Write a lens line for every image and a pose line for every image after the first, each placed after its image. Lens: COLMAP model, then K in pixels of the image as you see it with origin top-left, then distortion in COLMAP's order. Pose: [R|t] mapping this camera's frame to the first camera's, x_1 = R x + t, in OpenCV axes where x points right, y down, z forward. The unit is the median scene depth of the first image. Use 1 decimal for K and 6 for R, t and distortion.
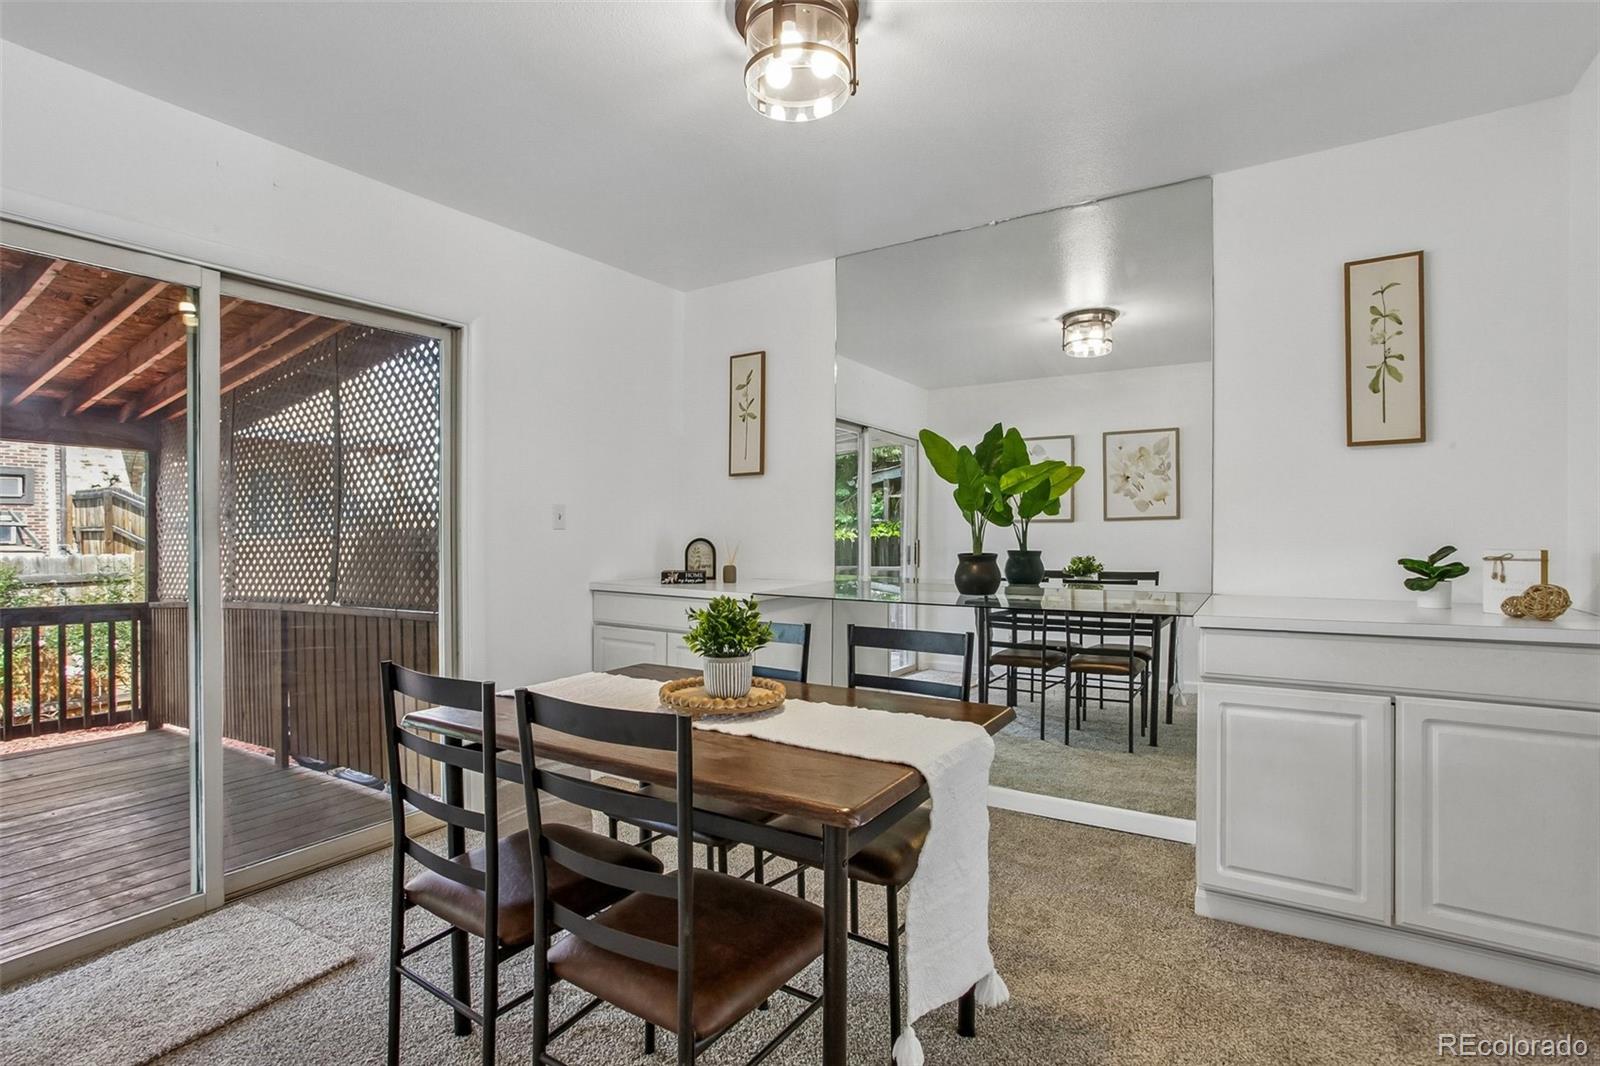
lens RADIAL K [[784.1, 0, 795.8], [0, 784.1, 535.3], [0, 0, 1]] dist [-0.039257, 0.021574]
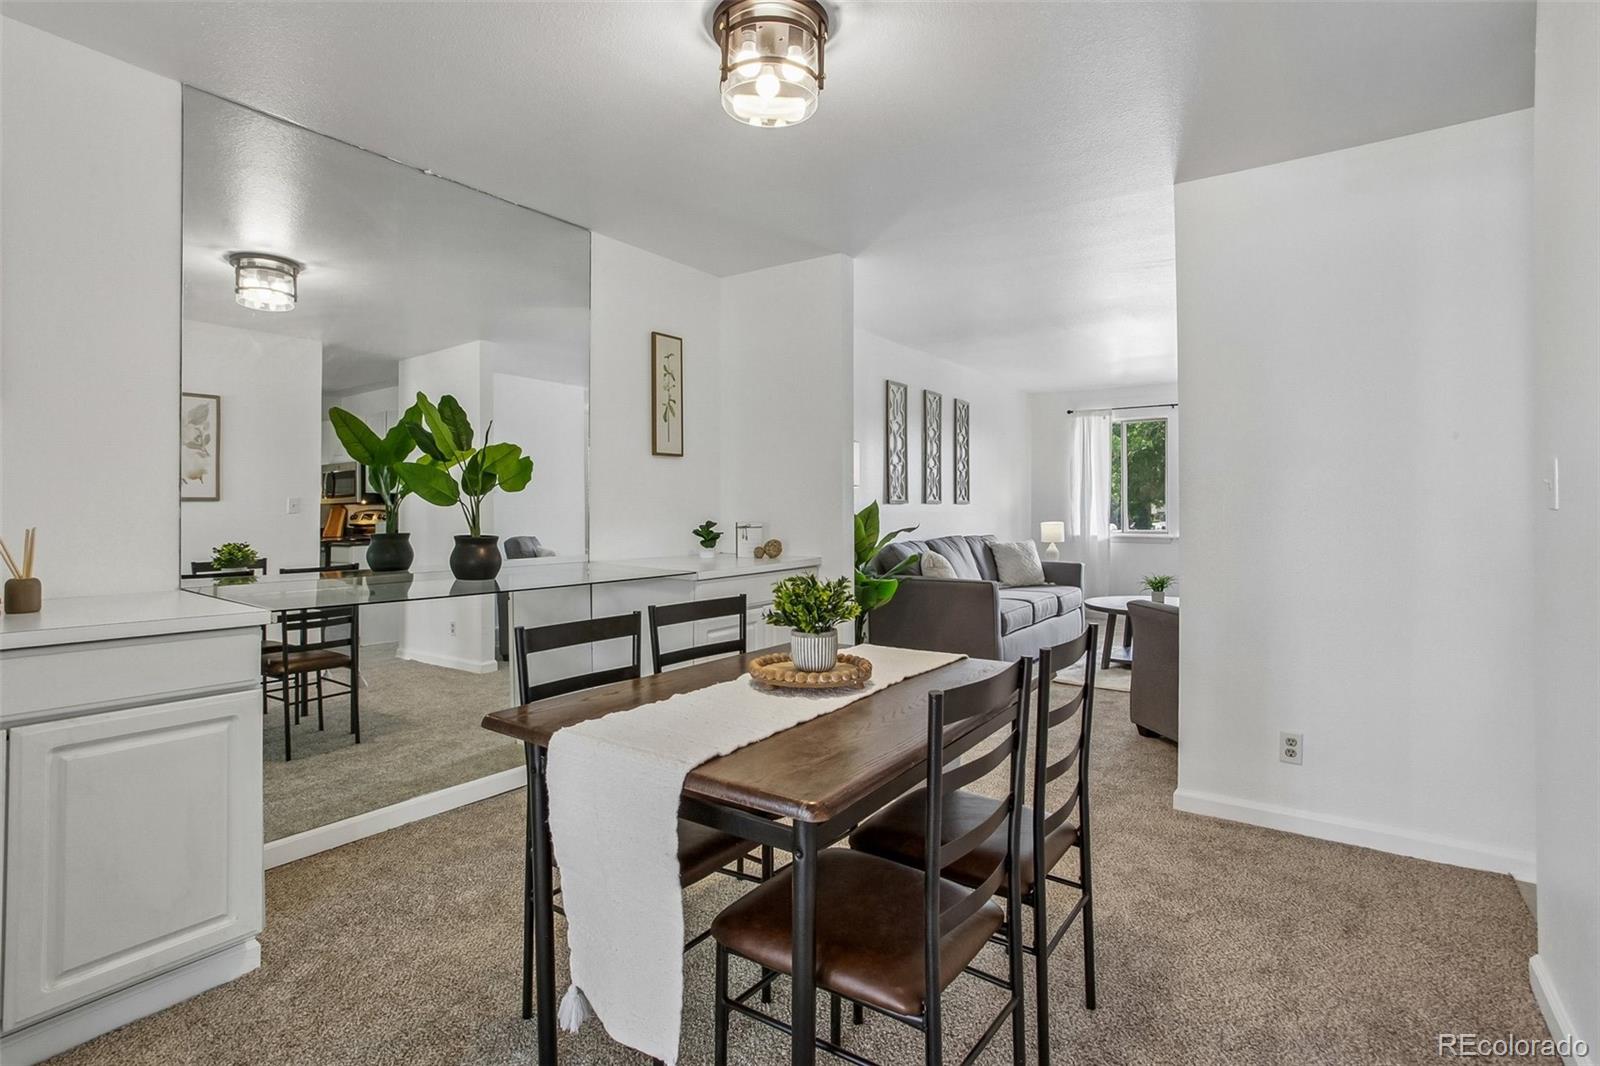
lens RADIAL K [[784.1, 0, 792.7], [0, 784.1, 520.5], [0, 0, 1]] dist [-0.039257, 0.021574]
pose [[0.055124, -0.006134, 0.998461, -0.641943], [0.006995, 0.999959, 0.005757, 0.003088], [-0.998455, 0.006667, 0.055164, 0.543130]]
